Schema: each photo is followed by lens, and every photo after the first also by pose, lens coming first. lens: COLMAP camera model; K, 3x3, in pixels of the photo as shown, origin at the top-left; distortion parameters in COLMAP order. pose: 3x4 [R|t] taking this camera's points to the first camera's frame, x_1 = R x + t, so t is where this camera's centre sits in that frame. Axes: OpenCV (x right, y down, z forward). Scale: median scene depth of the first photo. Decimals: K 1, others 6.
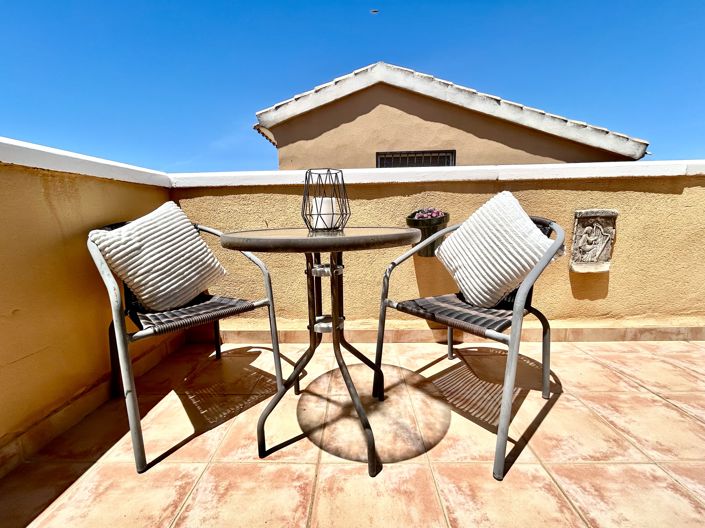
lens RADIAL K [[284.0, 0, 351.1], [0, 284.0, 263.1], [0, 0, 1]] dist [0.000269, 0.000381]
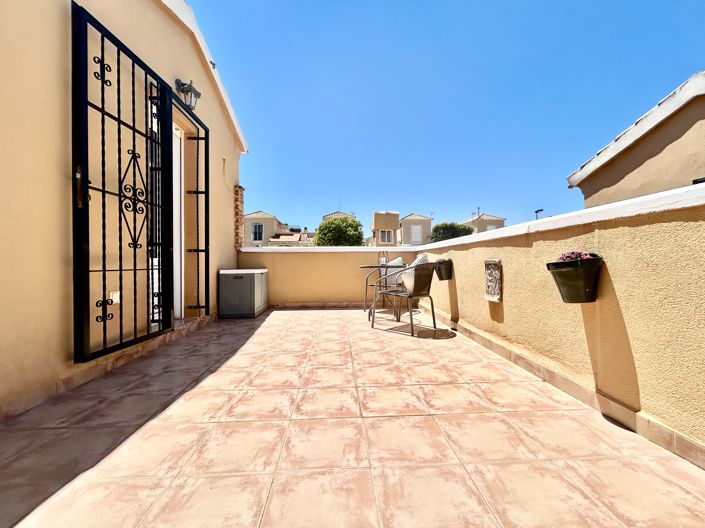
lens RADIAL K [[284.0, 0, 351.3], [0, 284.0, 260.9], [0, 0, 1]] dist [0.000269, 0.000381]
pose [[0.073572, 0.012076, -0.997217, 2.323573], [-0.160009, 0.987116, 0.000149, -0.058406], [0.984370, 0.159553, 0.074556, 0.144511]]
